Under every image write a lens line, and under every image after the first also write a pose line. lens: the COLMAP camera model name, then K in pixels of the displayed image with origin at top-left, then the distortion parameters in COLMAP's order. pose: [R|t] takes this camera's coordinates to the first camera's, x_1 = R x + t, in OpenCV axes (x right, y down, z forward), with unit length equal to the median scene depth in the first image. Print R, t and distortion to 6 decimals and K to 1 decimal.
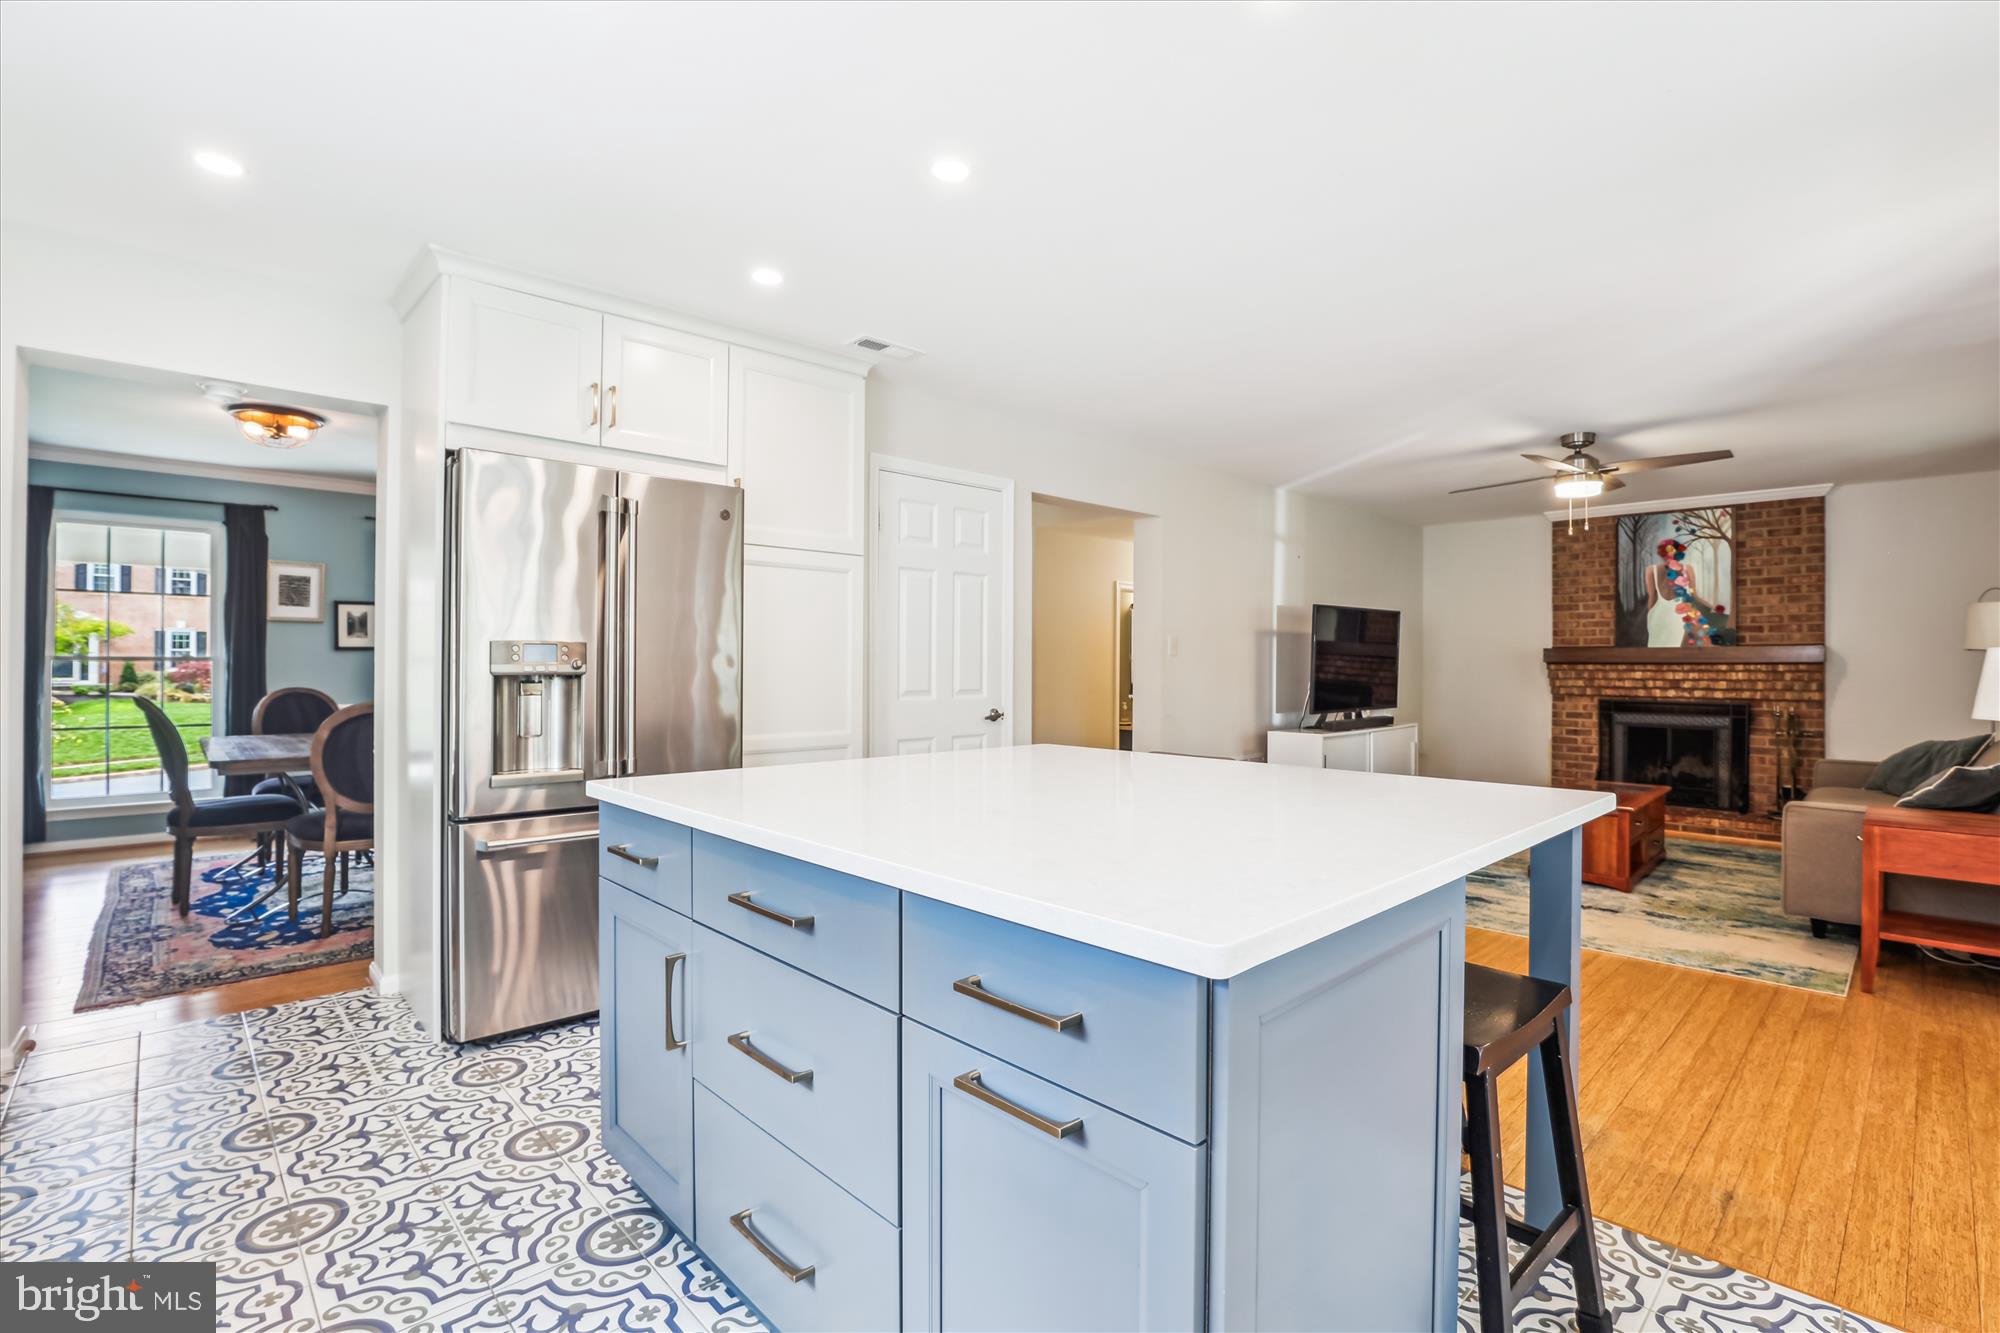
lens RADIAL K [[921.7, 0, 992.5], [0, 921.7, 668.1], [0, 0, 1]] dist [-0.024377, 0.000489]
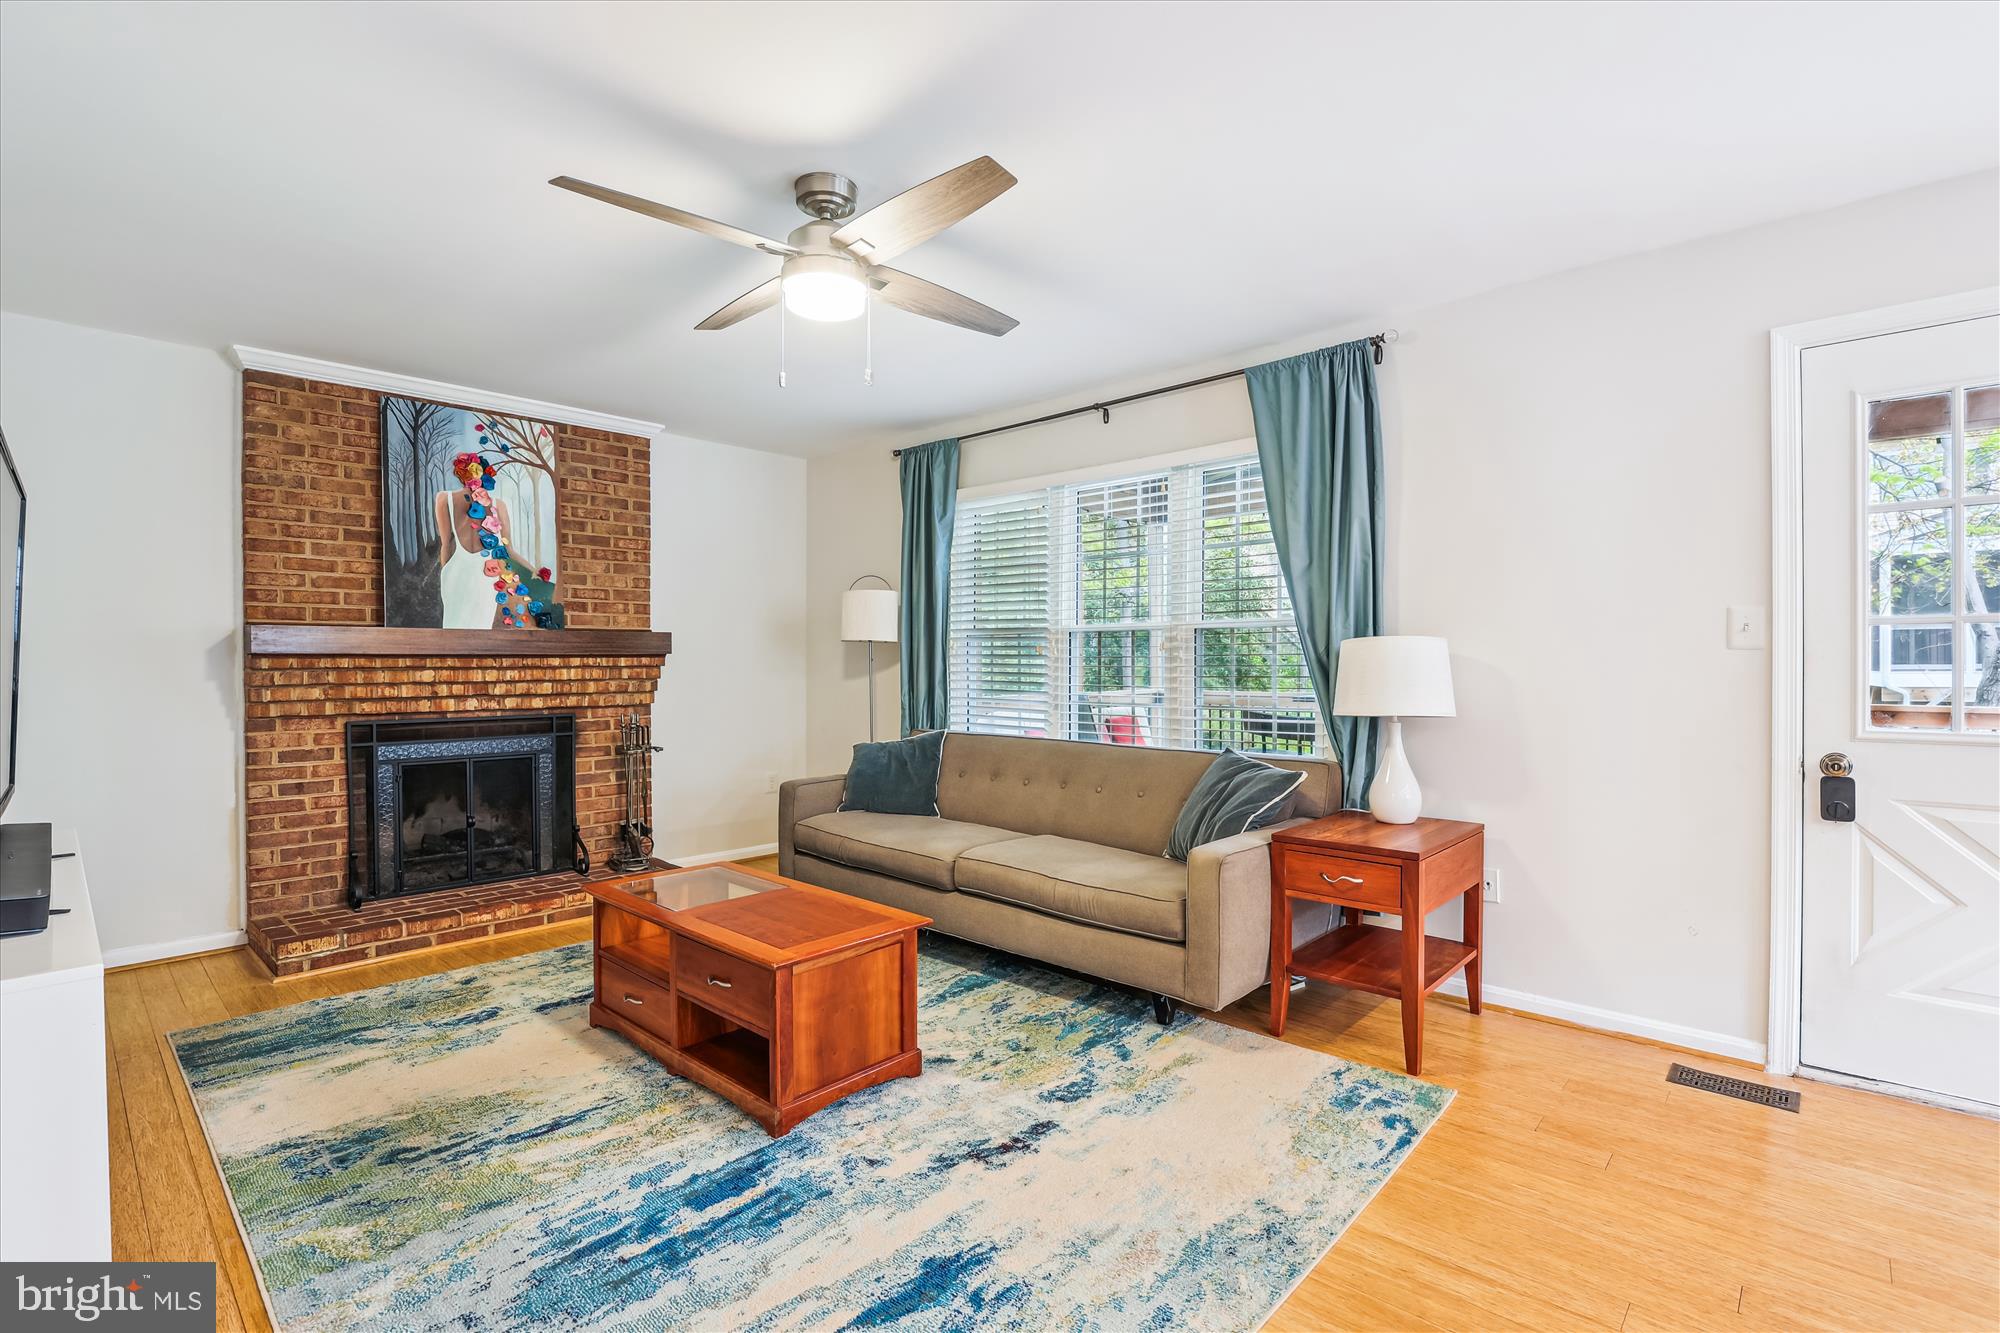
lens RADIAL K [[921.7, 0, 992.5], [0, 921.7, 668.1], [0, 0, 1]] dist [-0.024377, 0.000489]
pose [[-0.069541, -0.010458, 0.997524, 0.105408], [0.007614, 0.999910, 0.011013, -0.000946], [-0.997550, 0.008361, -0.069455, 0.697978]]
